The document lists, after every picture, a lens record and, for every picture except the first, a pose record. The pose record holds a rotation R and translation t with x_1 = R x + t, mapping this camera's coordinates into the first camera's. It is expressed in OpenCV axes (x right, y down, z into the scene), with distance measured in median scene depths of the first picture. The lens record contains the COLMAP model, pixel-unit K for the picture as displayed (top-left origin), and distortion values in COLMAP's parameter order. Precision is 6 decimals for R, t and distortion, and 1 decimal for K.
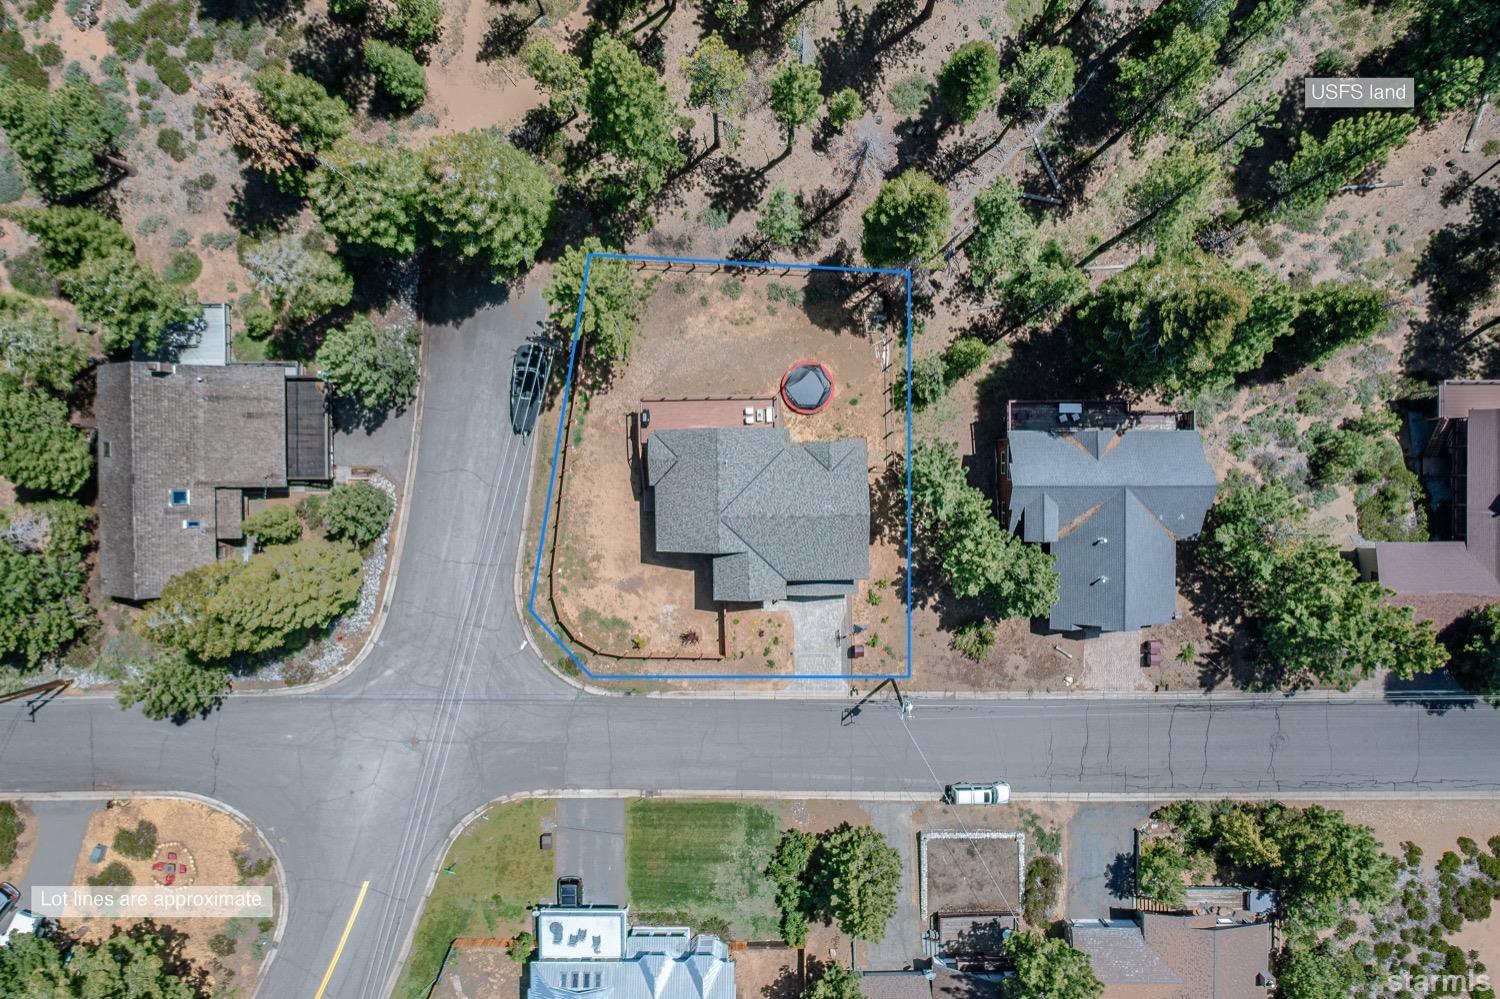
lens RADIAL K [[1213.5, 0, 750.0], [0, 1213.5, 499.5], [0, 0, 1]] dist [-0.004887, 0.000545]
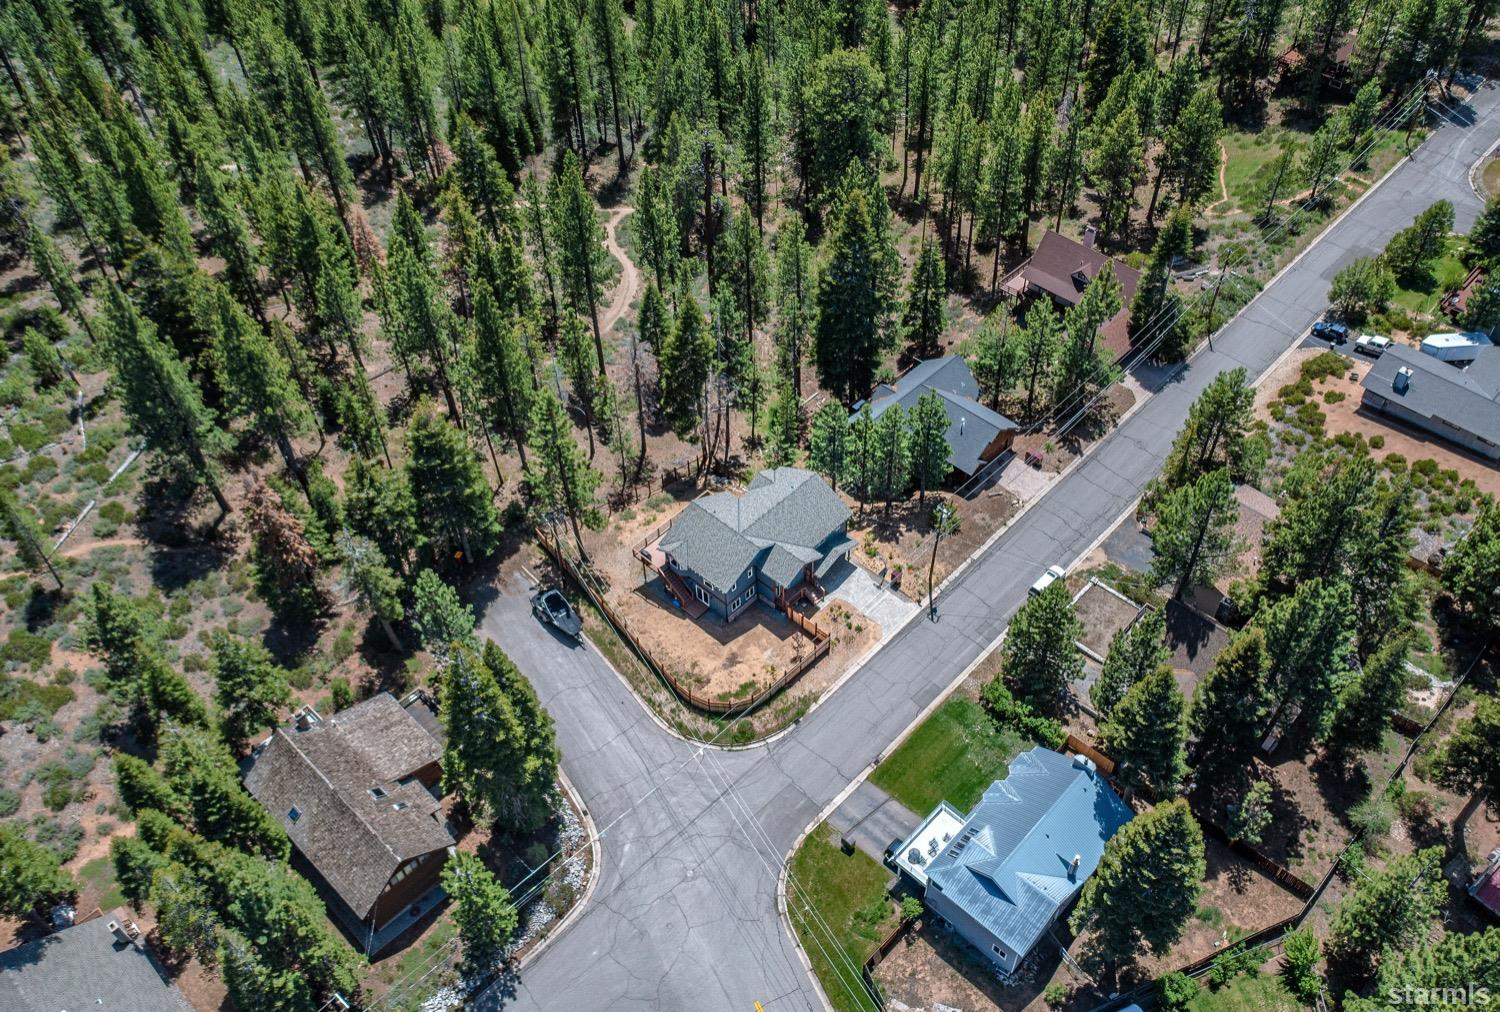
lens RADIAL K [[1214.9, 0, 750.0], [0, 1214.9, 506.0], [0, 0, 1]] dist [0.003583, -0.000452]
pose [[0.698162, -0.521036, 0.491011, -0.589864], [0.715732, 0.491403, -0.496237, 0.599038], [0.017273, 0.697886, 0.716001, 0.045485]]
